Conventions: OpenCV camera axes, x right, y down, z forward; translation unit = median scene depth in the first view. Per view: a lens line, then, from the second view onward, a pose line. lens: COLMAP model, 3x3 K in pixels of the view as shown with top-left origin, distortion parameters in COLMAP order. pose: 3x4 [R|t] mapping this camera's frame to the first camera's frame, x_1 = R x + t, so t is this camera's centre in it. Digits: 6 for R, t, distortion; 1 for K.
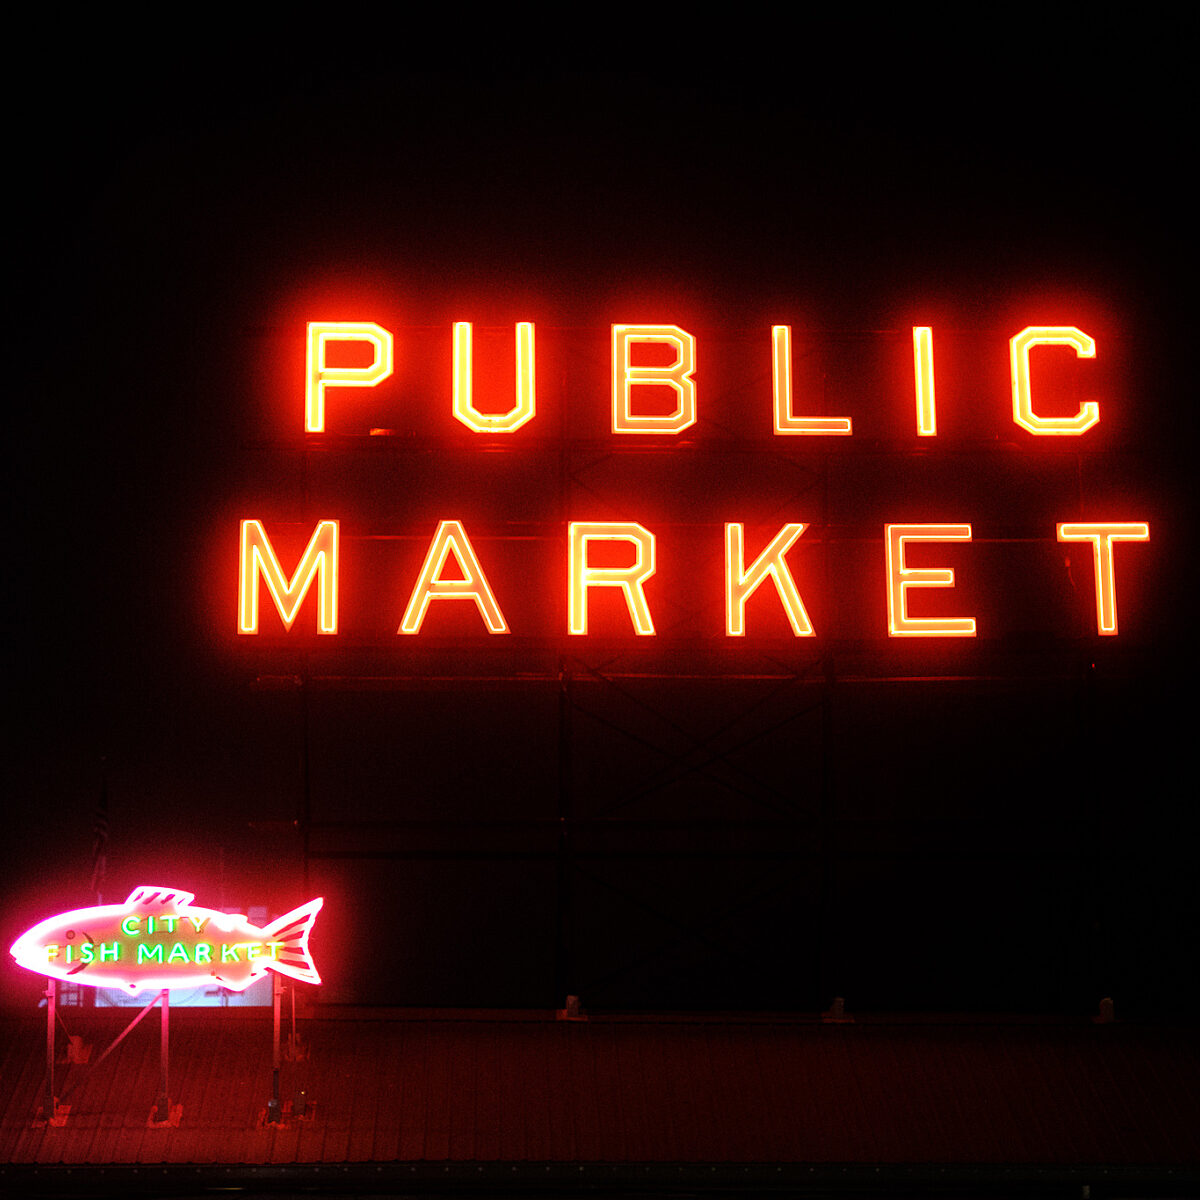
lens RADIAL K [[2888.3, 0, 600.0], [0, 2888.3, 600.0], [0, 0, 1]] dist [0.009533, -0.003428]
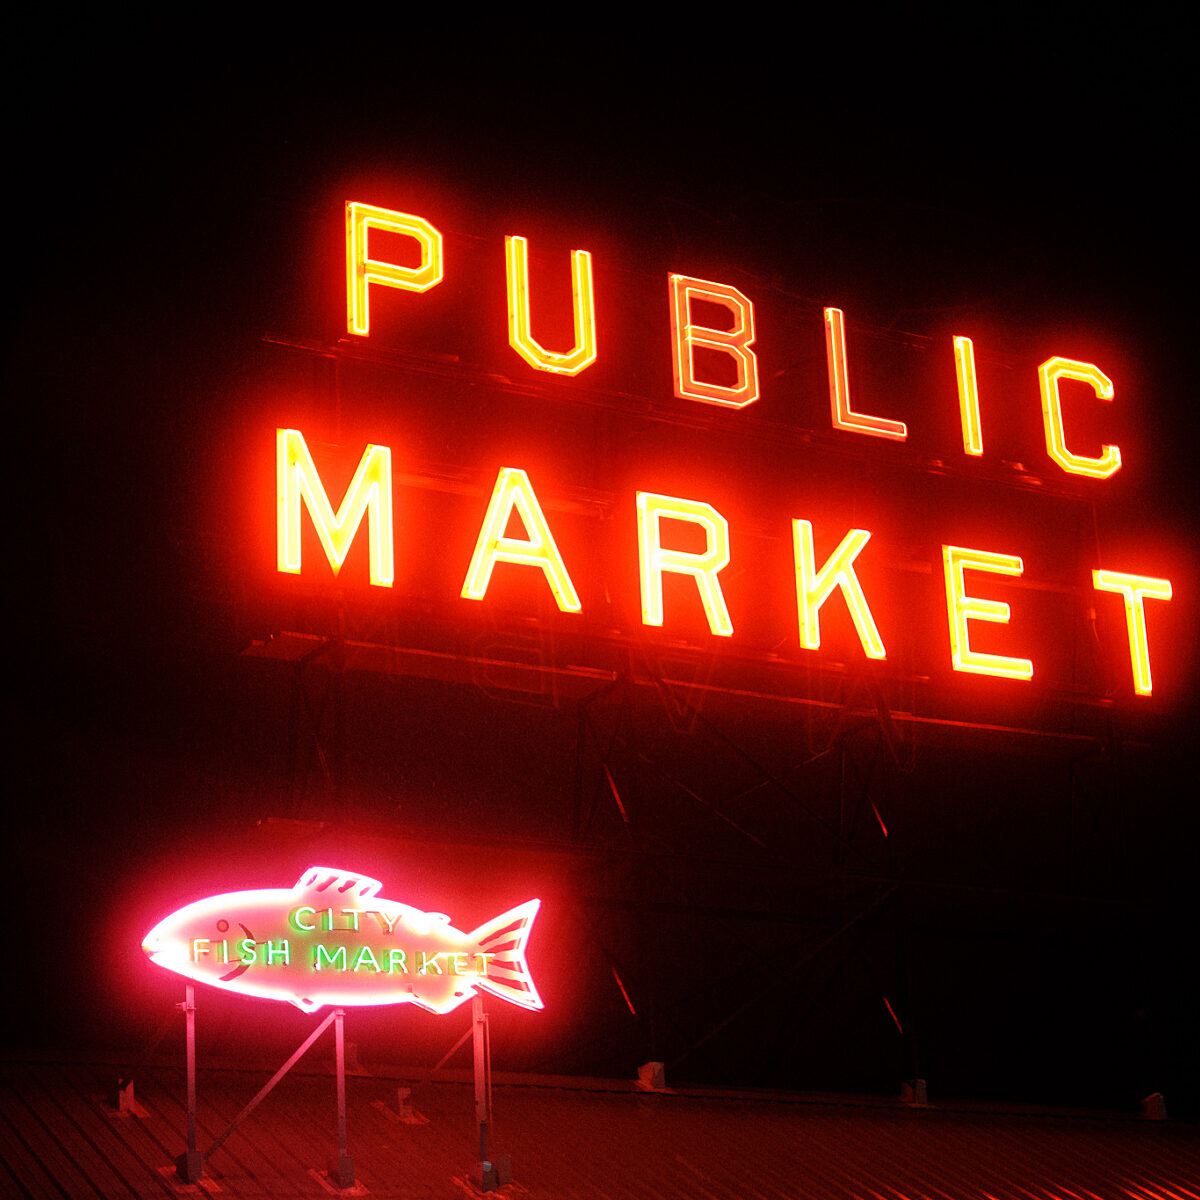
lens RADIAL K [[2888.3, 0, 600.0], [0, 2888.3, 600.0], [0, 0, 1]] dist [0.009533, -0.003428]
pose [[0.865967, 0.122996, 0.484739, -0.419476], [-0.073388, 0.990045, -0.120106, 0.104459], [-0.494686, 0.068434, 0.866373, 0.291865]]
